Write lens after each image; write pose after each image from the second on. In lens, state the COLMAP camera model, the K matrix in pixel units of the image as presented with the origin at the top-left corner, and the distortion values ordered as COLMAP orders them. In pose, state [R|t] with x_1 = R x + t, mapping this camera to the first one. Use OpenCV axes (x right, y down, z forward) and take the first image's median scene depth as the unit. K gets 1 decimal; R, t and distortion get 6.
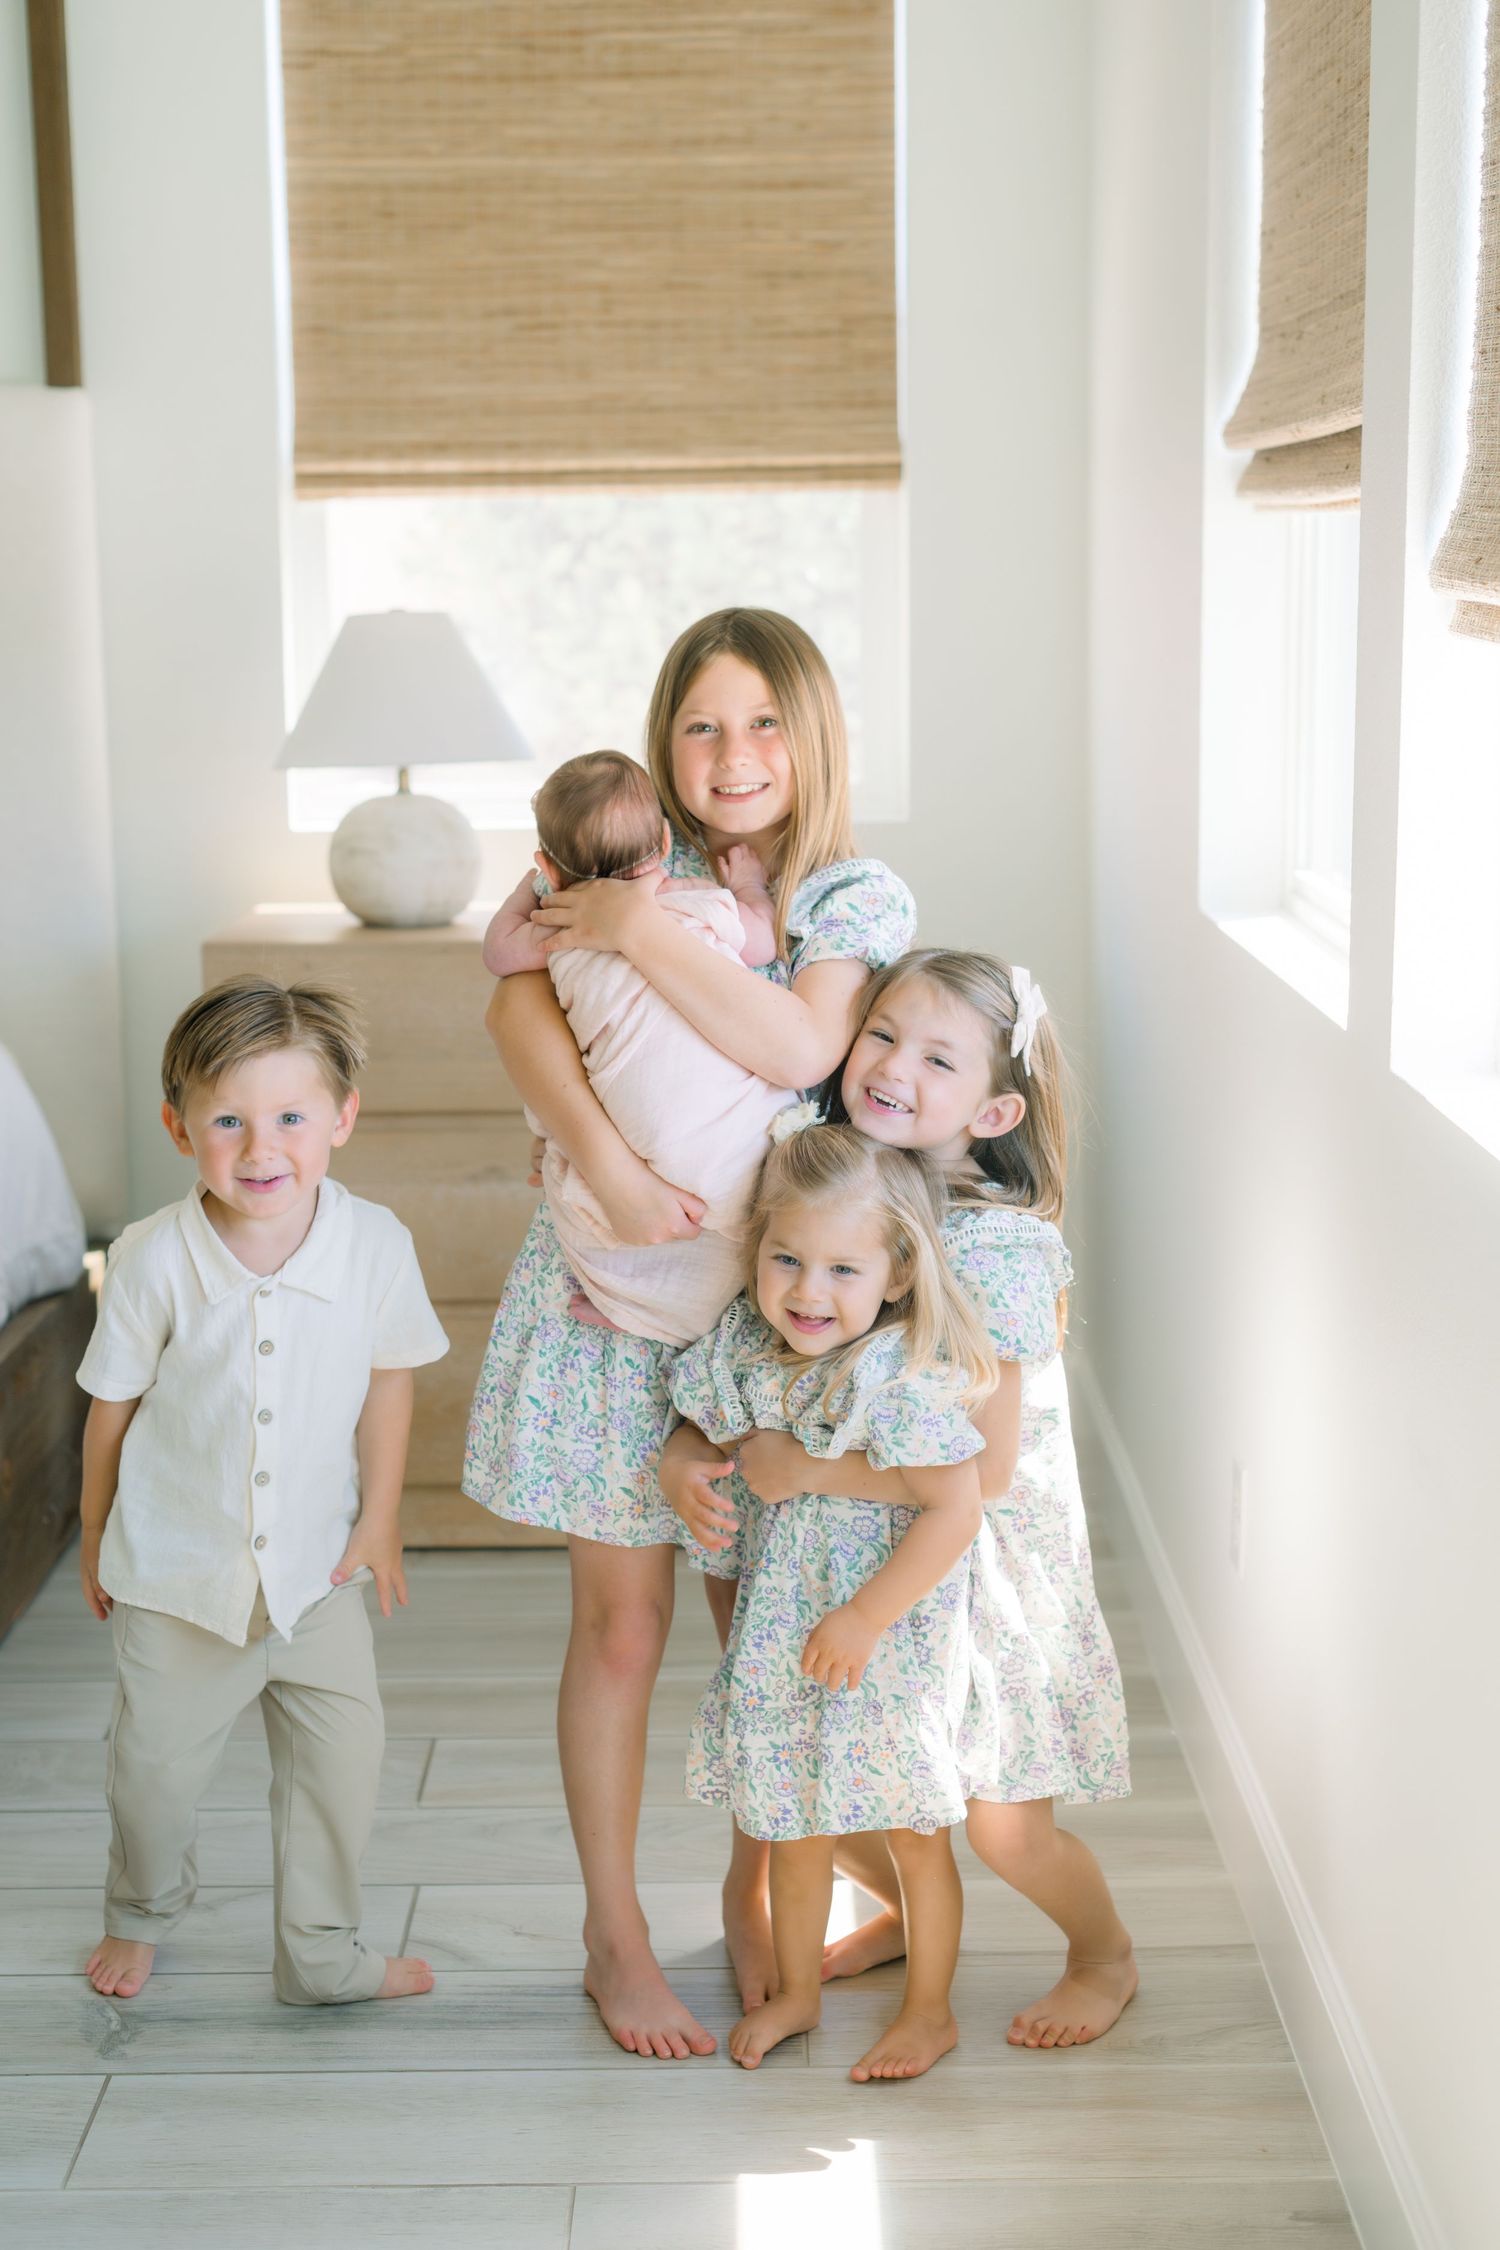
lens RADIAL K [[3236.7, 0, 732.9], [0, 3236.7, 1128.4], [0, 0, 1]] dist [0.015909, 0.000000]
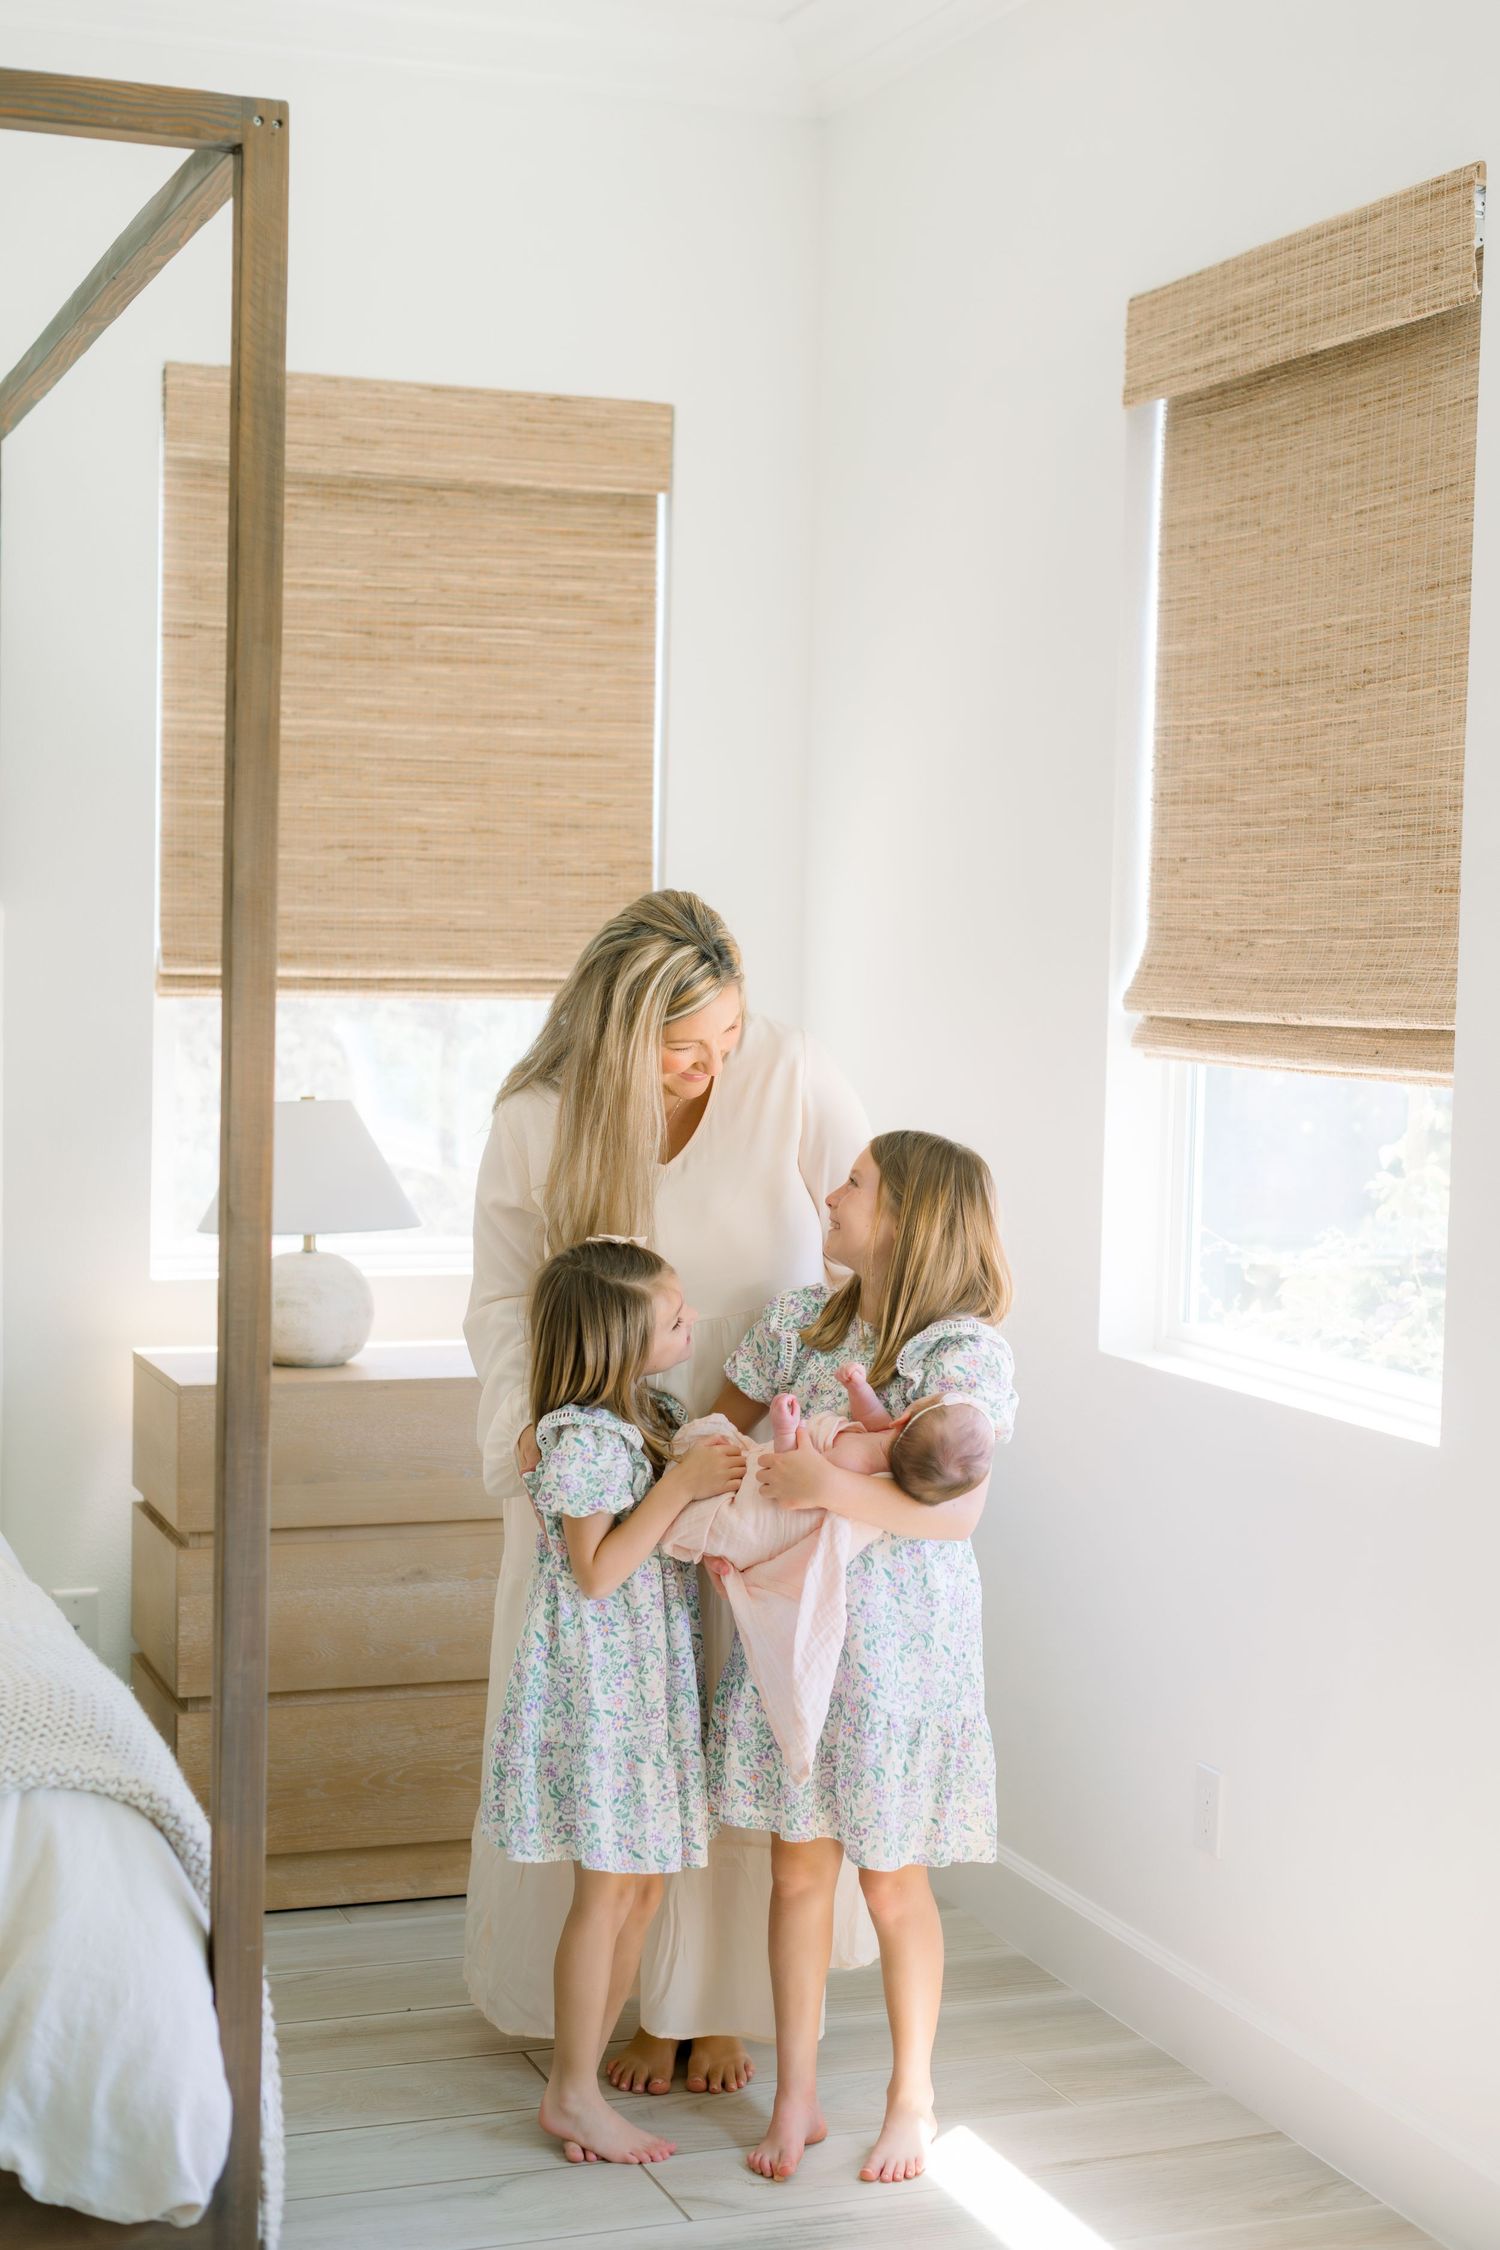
lens RADIAL K [[3236.7, 0, 749.2], [0, 3236.7, 1131.2], [0, 0, 1]] dist [0.015909, 0.000000]
pose [[0.933032, 0.009643, 0.359664, -0.359706], [0.032567, 0.993274, -0.111115, -0.011284], [-0.358316, 0.115387, 0.926442, -0.143280]]
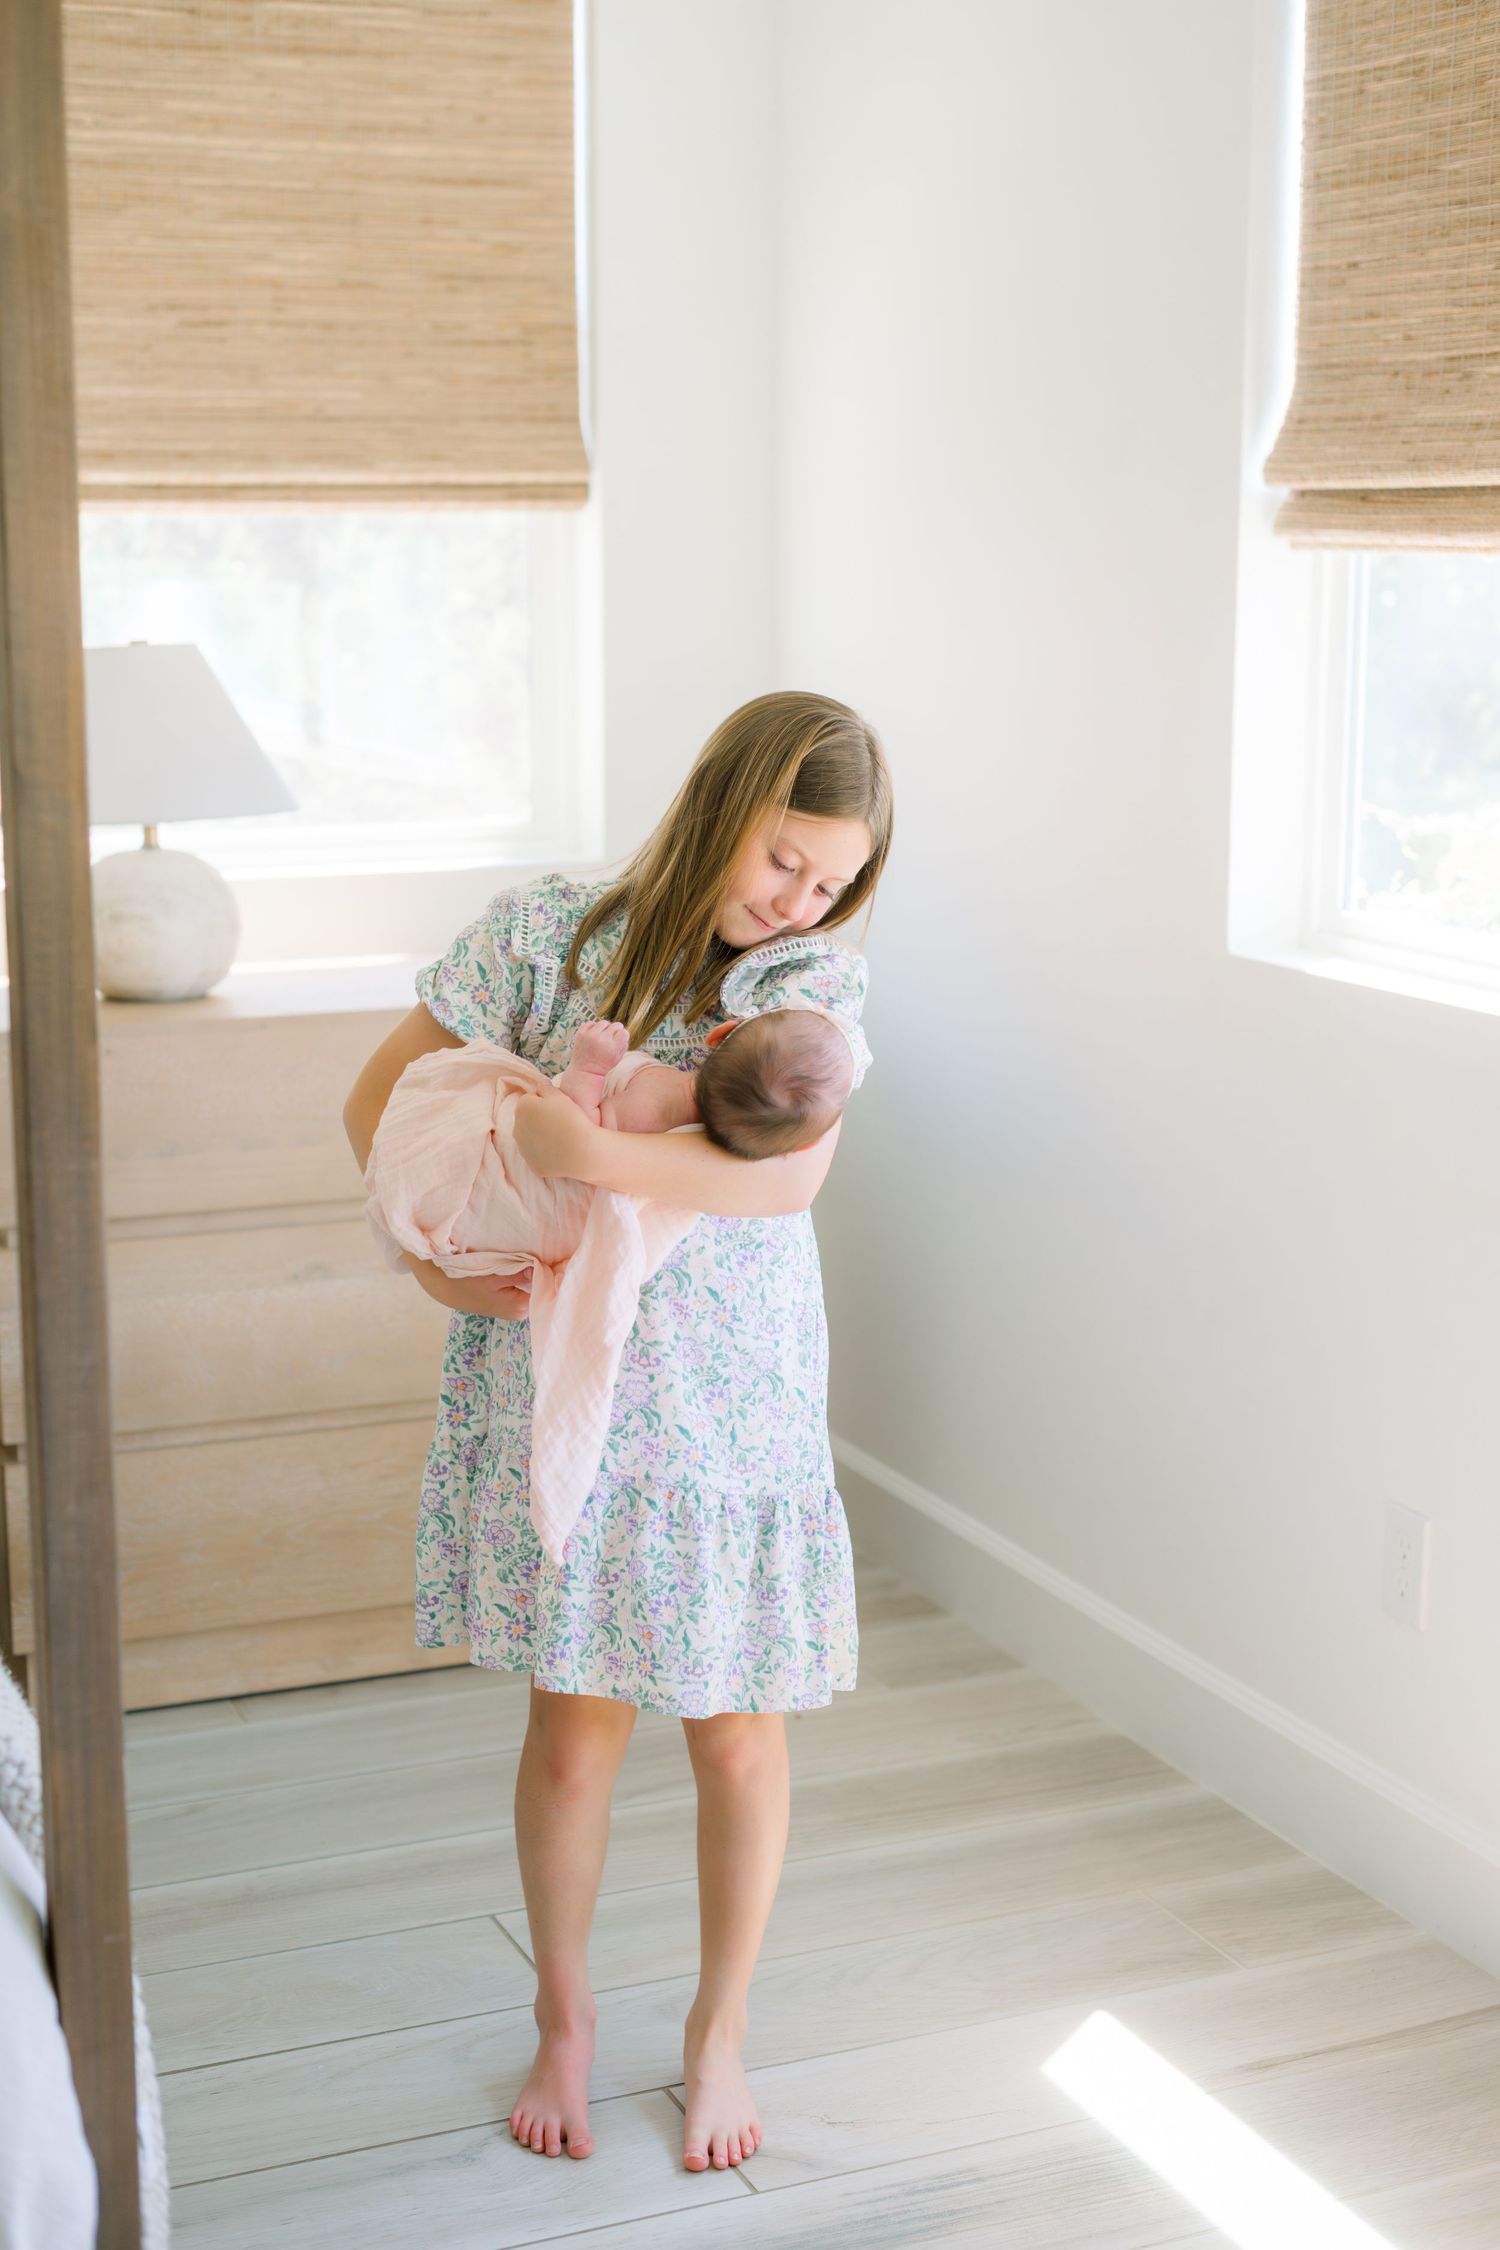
lens RADIAL K [[3236.7, 0, 746.7], [0, 3236.7, 1114.4], [0, 0, 1]] dist [0.015909, 0.000000]
pose [[0.914728, -0.061661, 0.399338, -0.297162], [0.062414, 0.997988, 0.011131, -0.029964], [-0.399221, 0.014742, 0.916736, 0.121848]]
